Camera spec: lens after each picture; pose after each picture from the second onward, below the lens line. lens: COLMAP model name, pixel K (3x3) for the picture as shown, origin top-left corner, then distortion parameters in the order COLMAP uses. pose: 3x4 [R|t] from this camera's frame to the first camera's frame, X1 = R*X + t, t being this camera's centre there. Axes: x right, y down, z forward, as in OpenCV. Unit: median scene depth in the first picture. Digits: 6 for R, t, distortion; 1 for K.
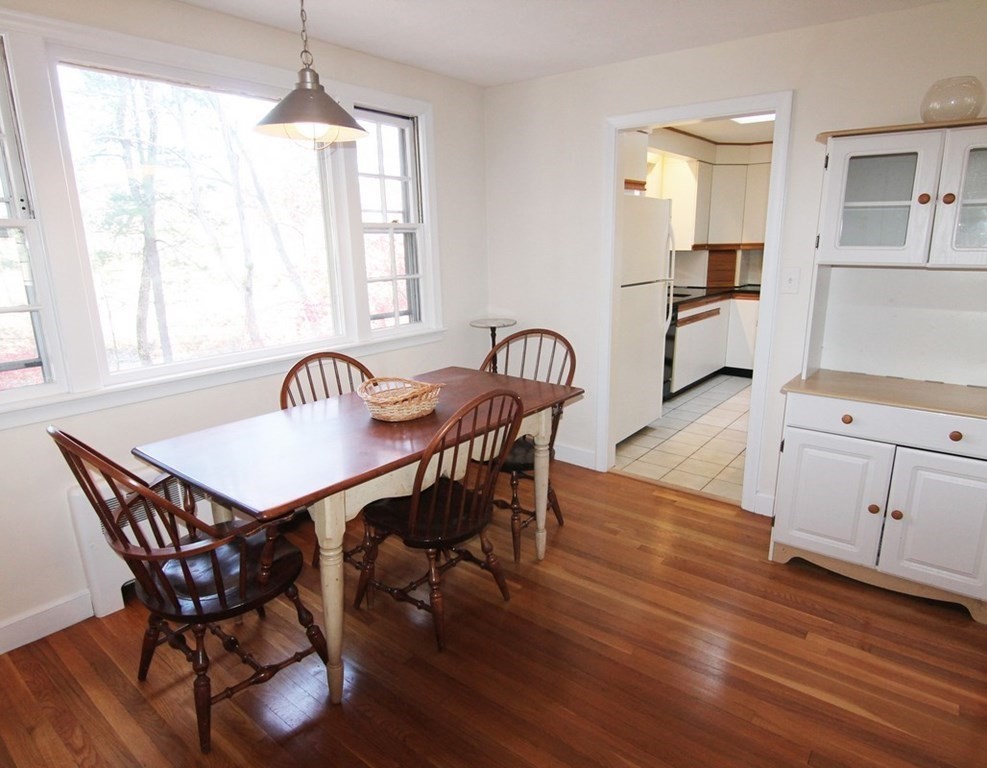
lens RADIAL K [[597.1, 0, 494.9], [0, 597.1, 389.4], [0, 0, 1]] dist [-0.021796, -0.004102]
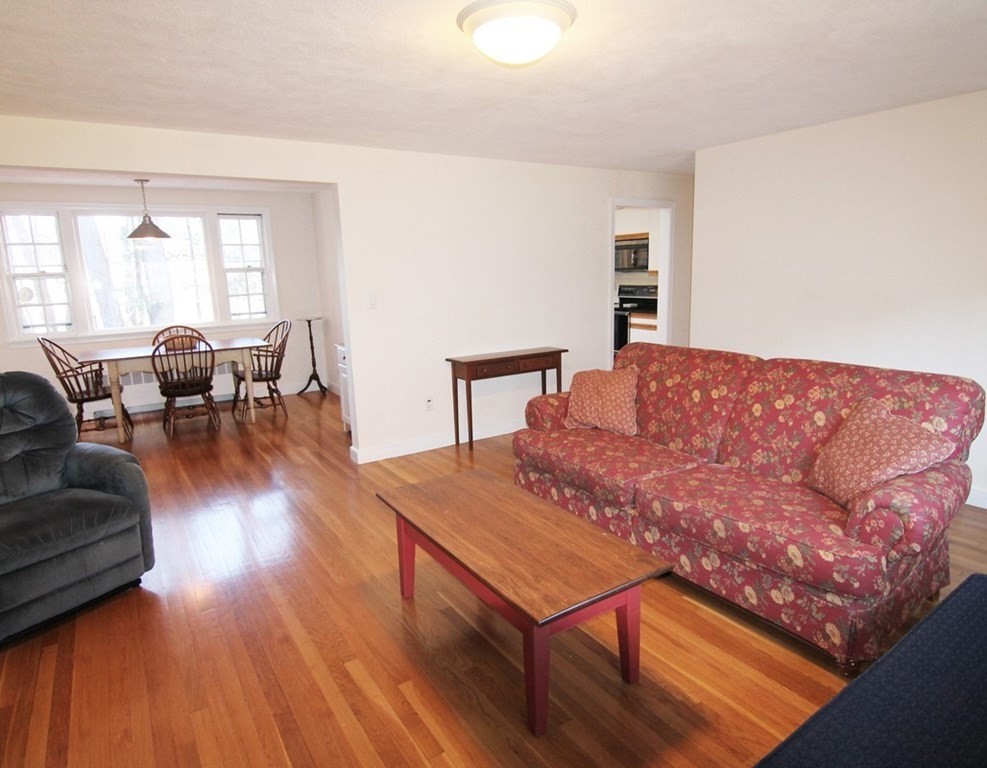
lens RADIAL K [[597.1, 0, 501.0], [0, 597.1, 379.9], [0, 0, 1]] dist [-0.021796, -0.004102]
pose [[0.951965, 0.055460, -0.301142, 1.269702], [-0.067650, 0.997252, -0.030192, 0.099807], [0.298640, 0.049114, 0.953101, -0.628179]]
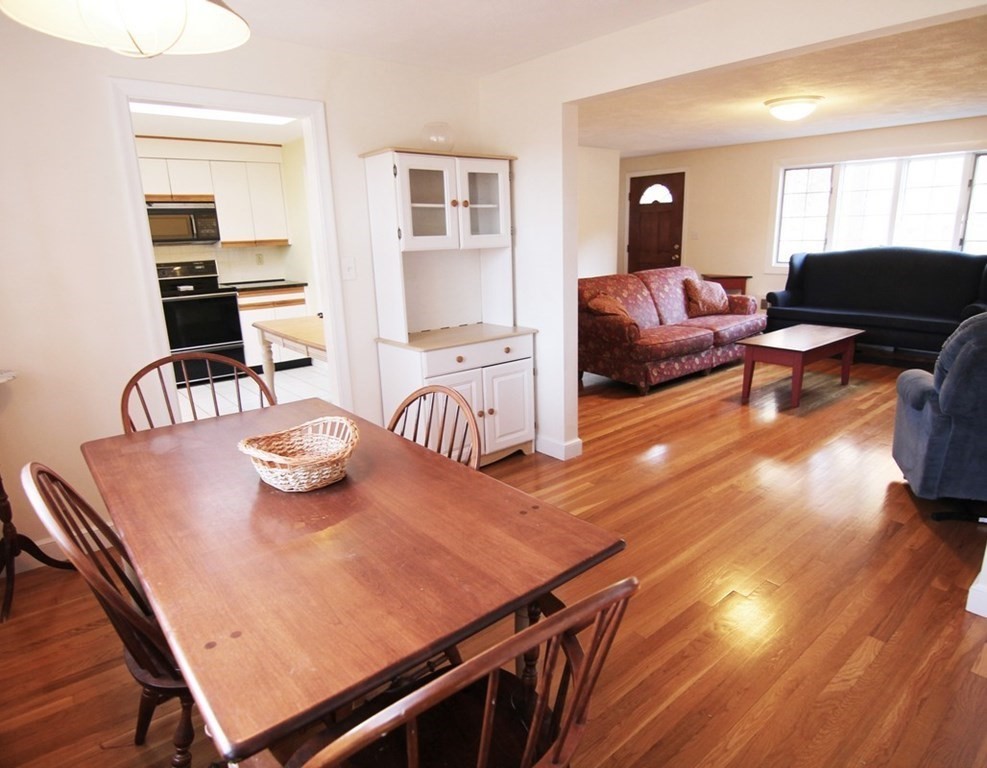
lens RADIAL K [[597.1, 0, 500.8], [0, 597.1, 389.8], [0, 0, 1]] dist [-0.021796, -0.004102]
pose [[0.179066, -0.244436, 0.952988, -0.769566], [0.258840, 0.946224, 0.194066, -0.133082], [-0.949177, 0.211921, 0.232706, 0.606800]]
